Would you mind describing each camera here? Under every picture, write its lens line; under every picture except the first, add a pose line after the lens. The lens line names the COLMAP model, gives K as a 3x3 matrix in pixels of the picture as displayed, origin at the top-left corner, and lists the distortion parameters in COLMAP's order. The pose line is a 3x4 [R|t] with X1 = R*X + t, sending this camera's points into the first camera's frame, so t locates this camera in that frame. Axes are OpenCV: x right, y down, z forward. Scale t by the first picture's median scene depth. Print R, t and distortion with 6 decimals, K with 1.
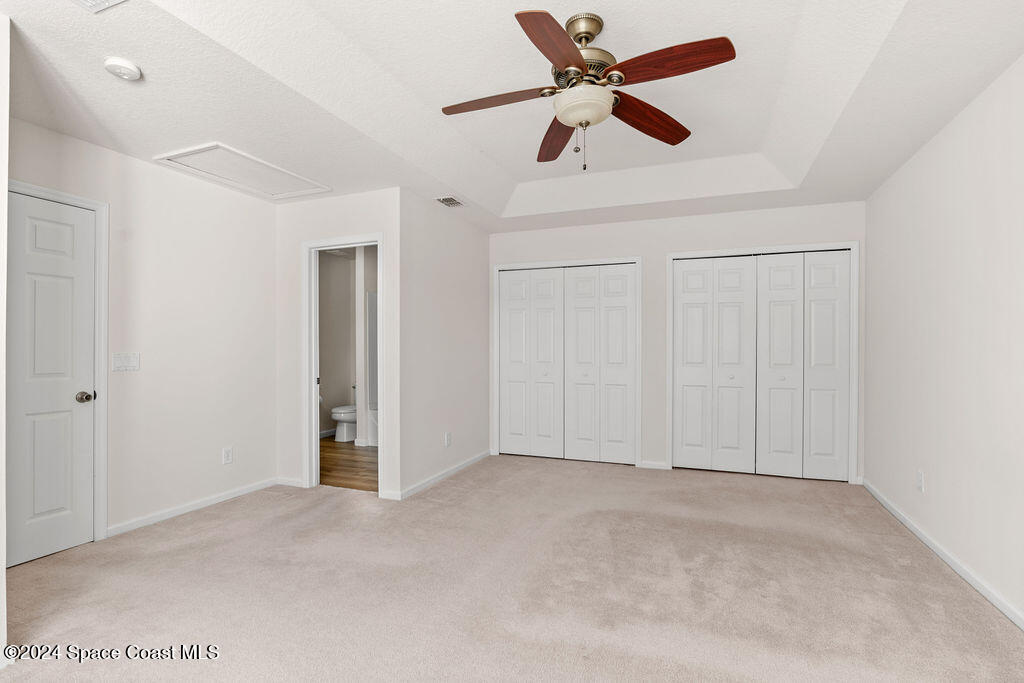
lens RADIAL K [[483.4, 0, 512.0], [0, 483.4, 341.5], [0, 0, 1]] dist [-0.018233, 0.000154]
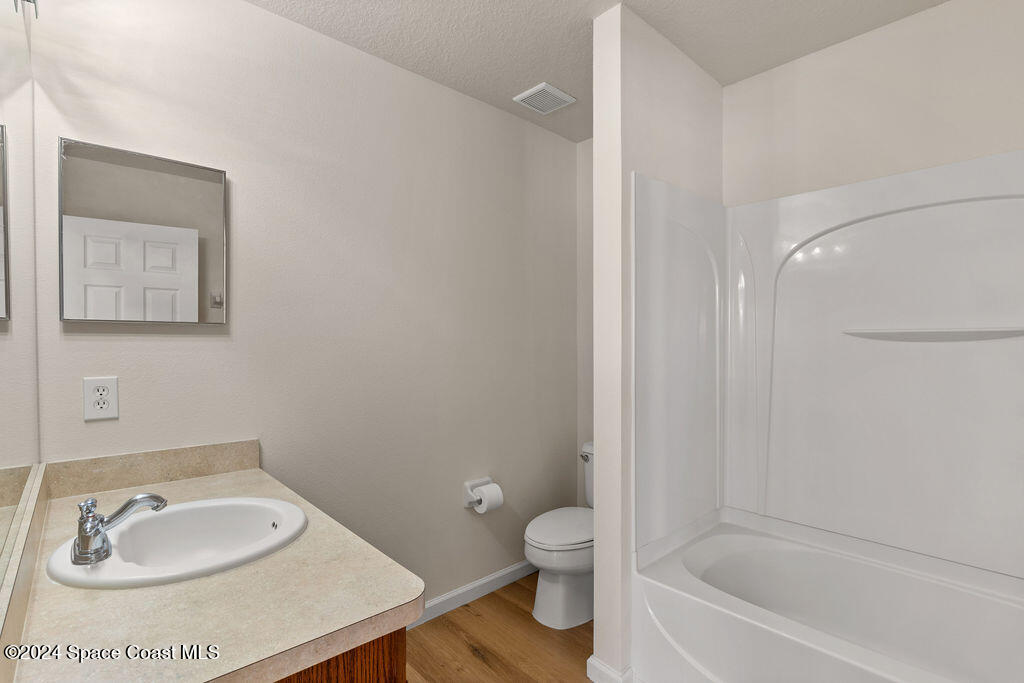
lens RADIAL K [[483.4, 0, 512.0], [0, 483.4, 341.5], [0, 0, 1]] dist [-0.018233, 0.000154]
pose [[0.897552, 0.001913, -0.440904, -0.207954], [0.002124, 0.999960, 0.008661, -0.003449], [0.440903, -0.008710, 0.897513, 0.621355]]
